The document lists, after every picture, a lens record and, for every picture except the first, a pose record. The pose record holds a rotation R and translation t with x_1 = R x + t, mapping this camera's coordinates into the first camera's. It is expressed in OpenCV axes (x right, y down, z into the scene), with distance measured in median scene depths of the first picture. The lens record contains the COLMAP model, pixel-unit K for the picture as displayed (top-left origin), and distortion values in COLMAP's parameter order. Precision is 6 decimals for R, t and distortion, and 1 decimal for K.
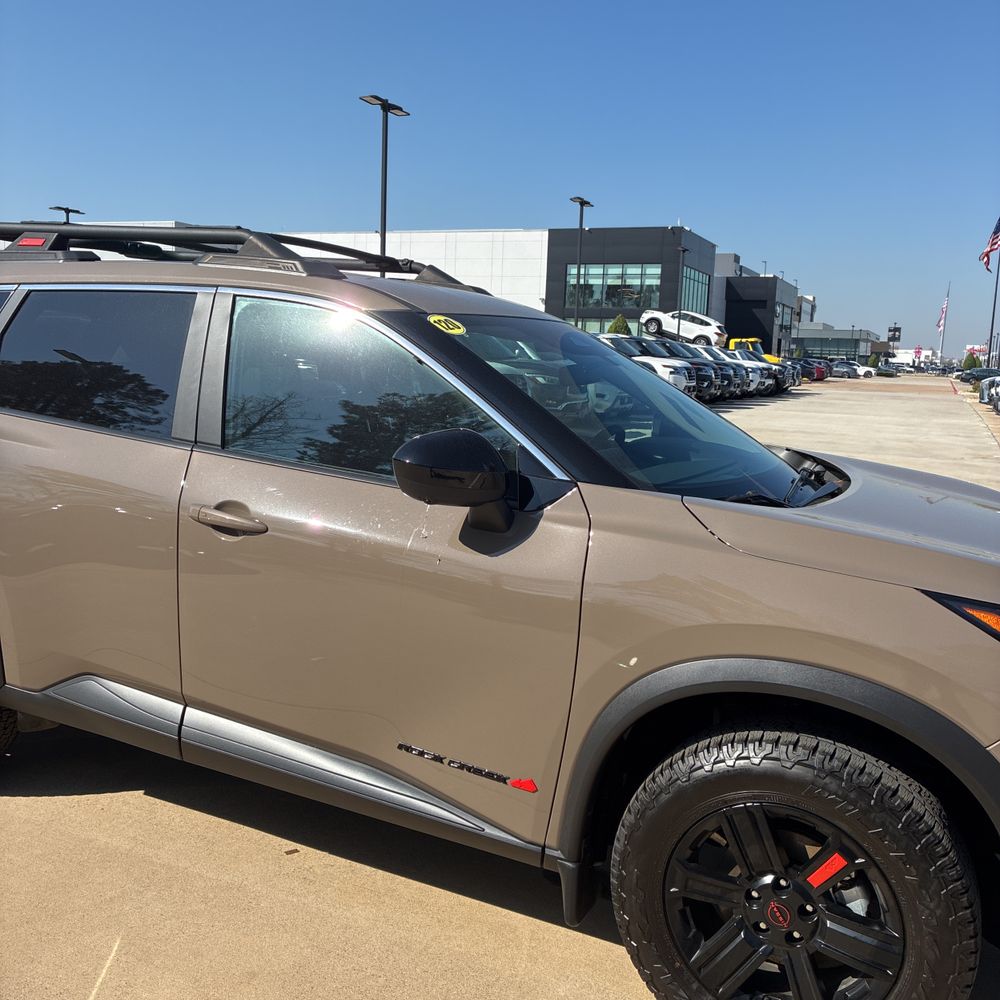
lens RADIAL K [[1009.9, 0, 494.8], [0, 1009.9, 497.1], [0, 0, 1]] dist [0.033162, -0.012346]
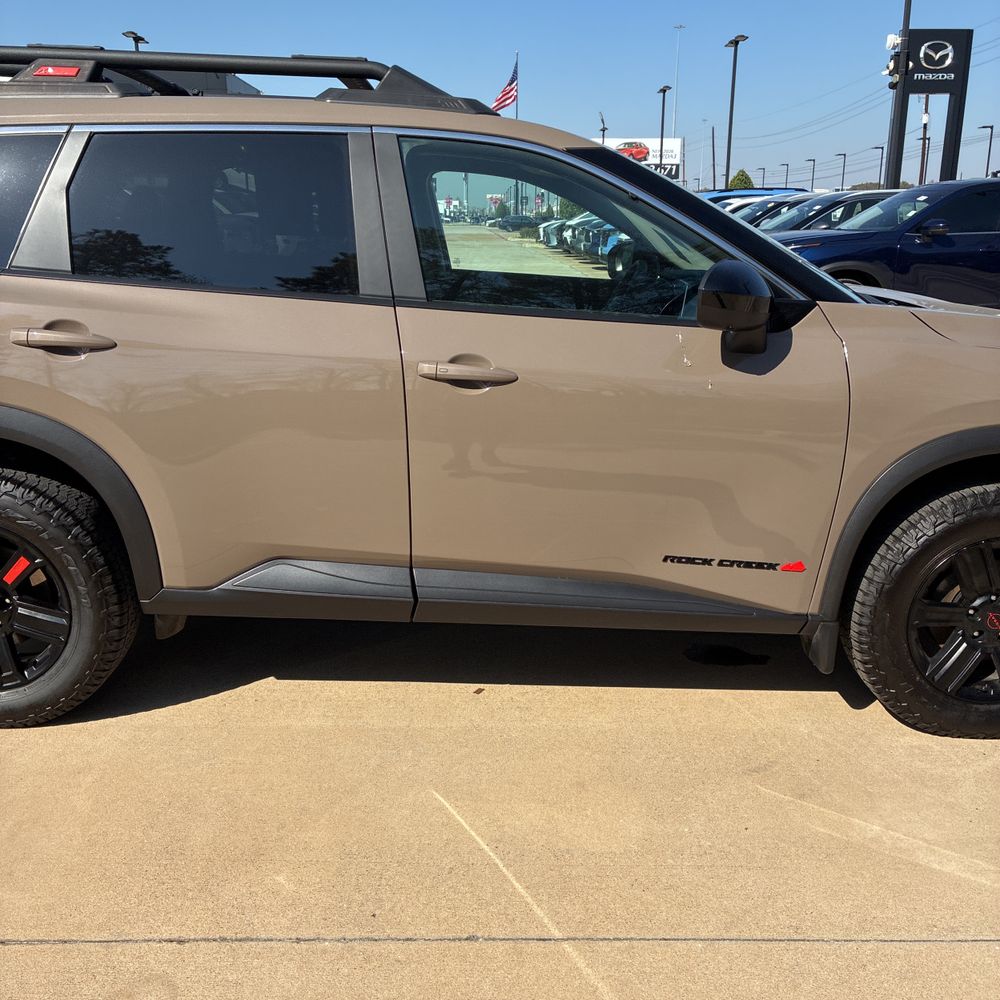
lens RADIAL K [[1008.0, 0, 500.0], [0, 1008.0, 500.0], [0, 0, 1]] dist [0.032336, -0.003552]
pose [[0.902268, -0.150790, 0.403949, -0.751709], [0.093426, 0.982969, 0.158253, -0.009386], [-0.420932, -0.105047, 0.900989, 0.098708]]
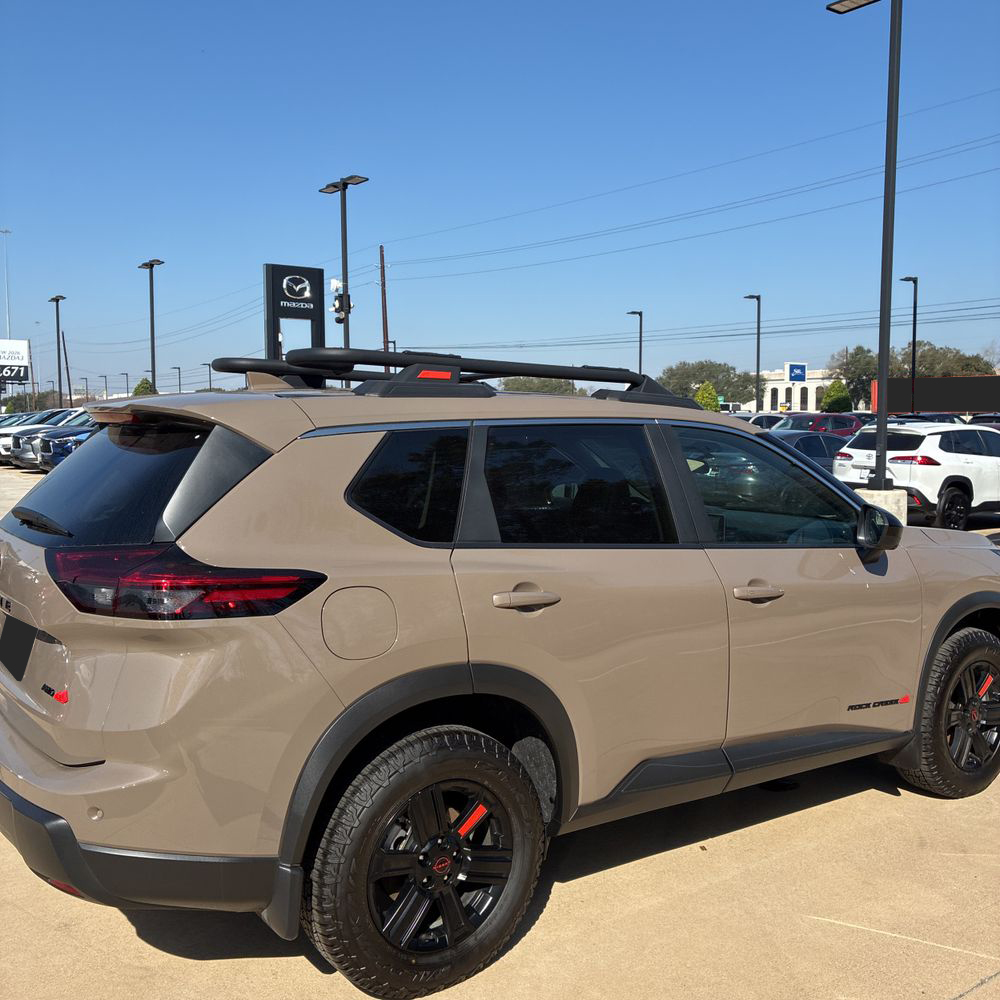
lens RADIAL K [[1009.9, 0, 494.8], [0, 1009.9, 497.1], [0, 0, 1]] dist [0.033162, -0.012346]
pose [[0.490630, -0.105178, 0.864997, -1.849599], [0.141788, 0.989095, 0.039845, -0.241686], [-0.859755, 0.103097, 0.500192, 0.704192]]
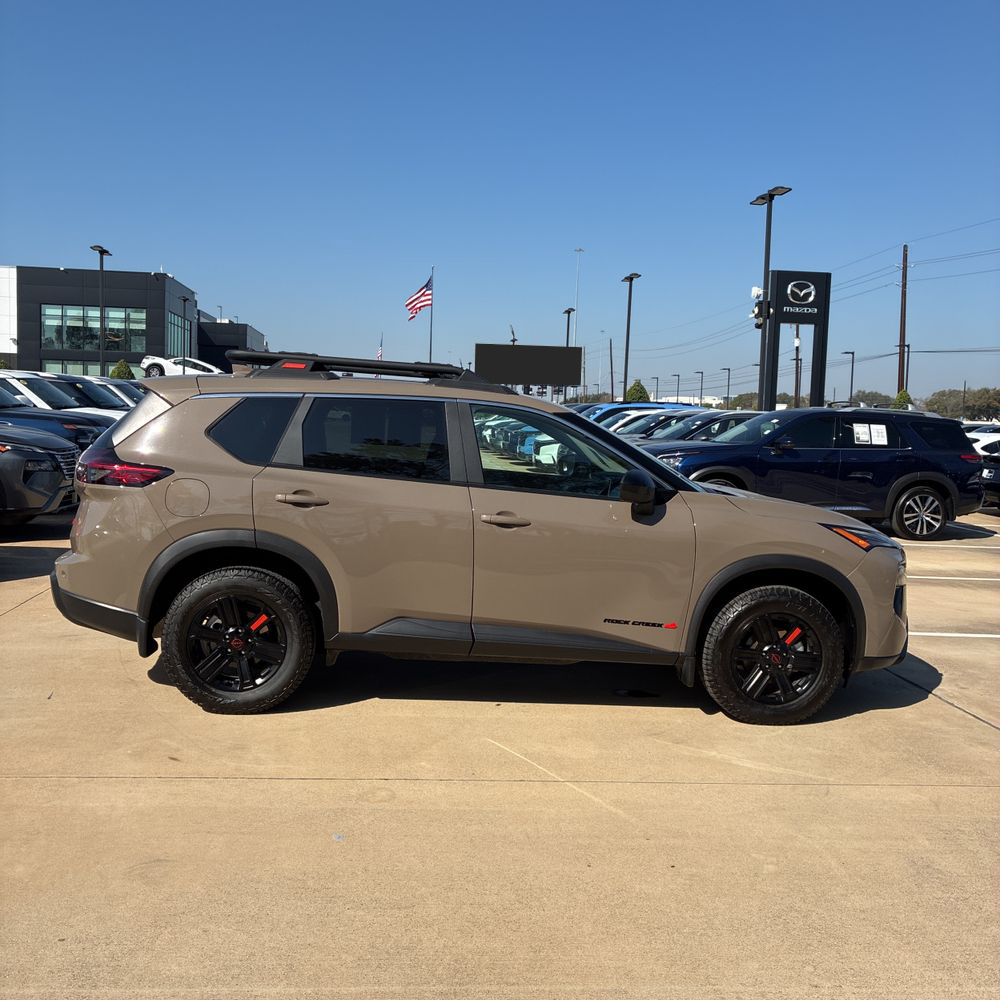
lens RADIAL K [[1009.9, 0, 494.8], [0, 1009.9, 497.1], [0, 0, 1]] dist [0.033162, -0.012346]
pose [[0.863130, -0.048980, 0.502601, -1.451203], [0.069407, 0.997346, -0.022000, 0.020846], [-0.500189, 0.053873, 0.864239, -0.776594]]
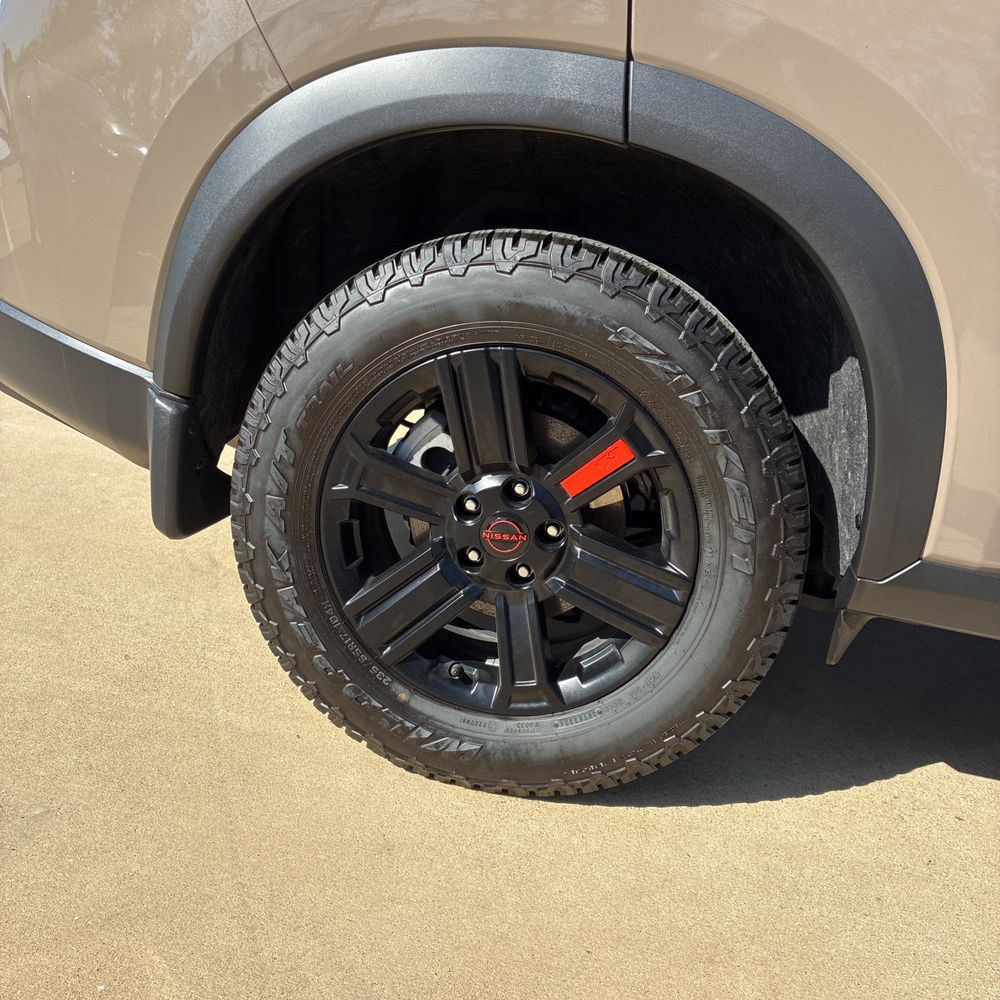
lens RADIAL K [[1009.9, 0, 494.8], [0, 1009.9, 497.1], [0, 0, 1]] dist [0.033162, -0.012346]
pose [[0.966720, -0.010809, 0.255608, -0.989735], [-0.033440, 0.985197, 0.168134, 0.134484], [-0.253642, -0.171086, 0.952048, 0.901671]]
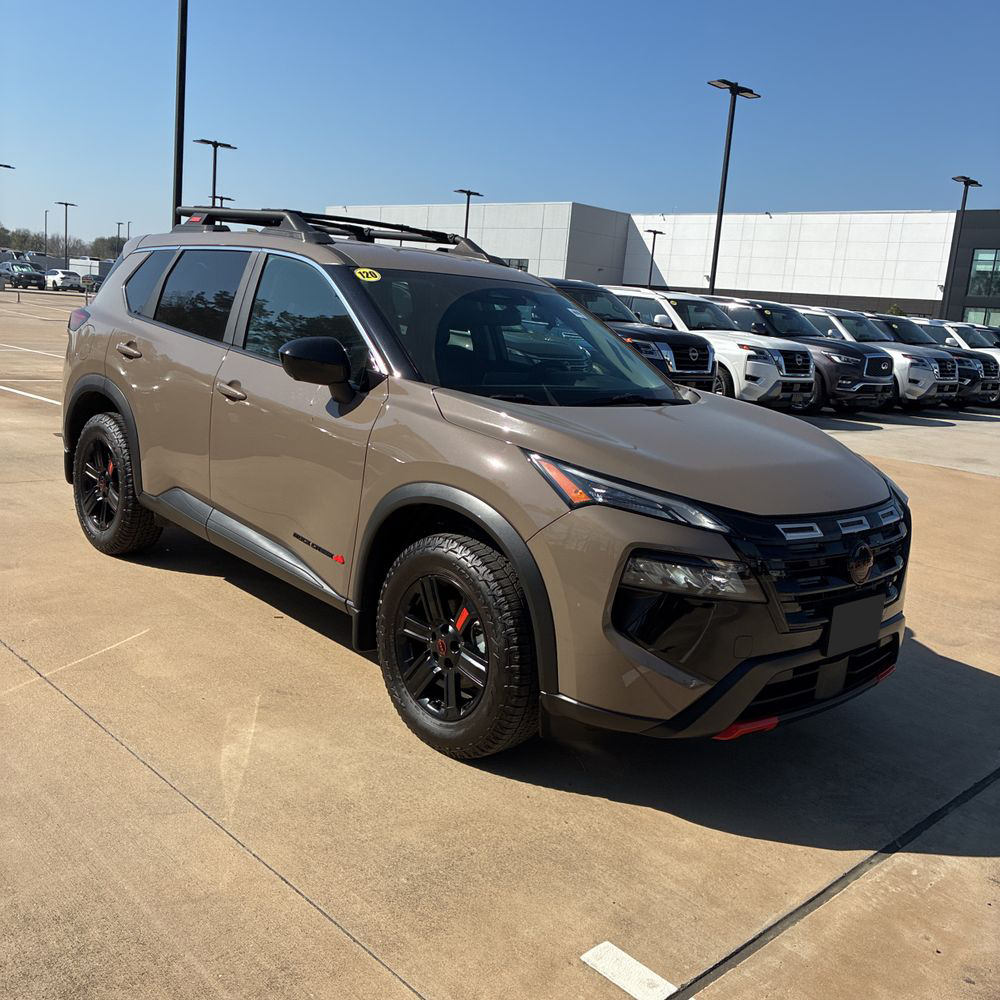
lens RADIAL K [[1016.8, 0, 500.0], [0, 1016.8, 500.0], [0, 0, 1]] dist [0.020612, -0.008499]
pose [[0.927416, 0.107418, -0.358276, 0.853413], [-0.100623, 0.994213, 0.037617, 0.105097], [0.360243, 0.001164, 0.932858, -0.424725]]
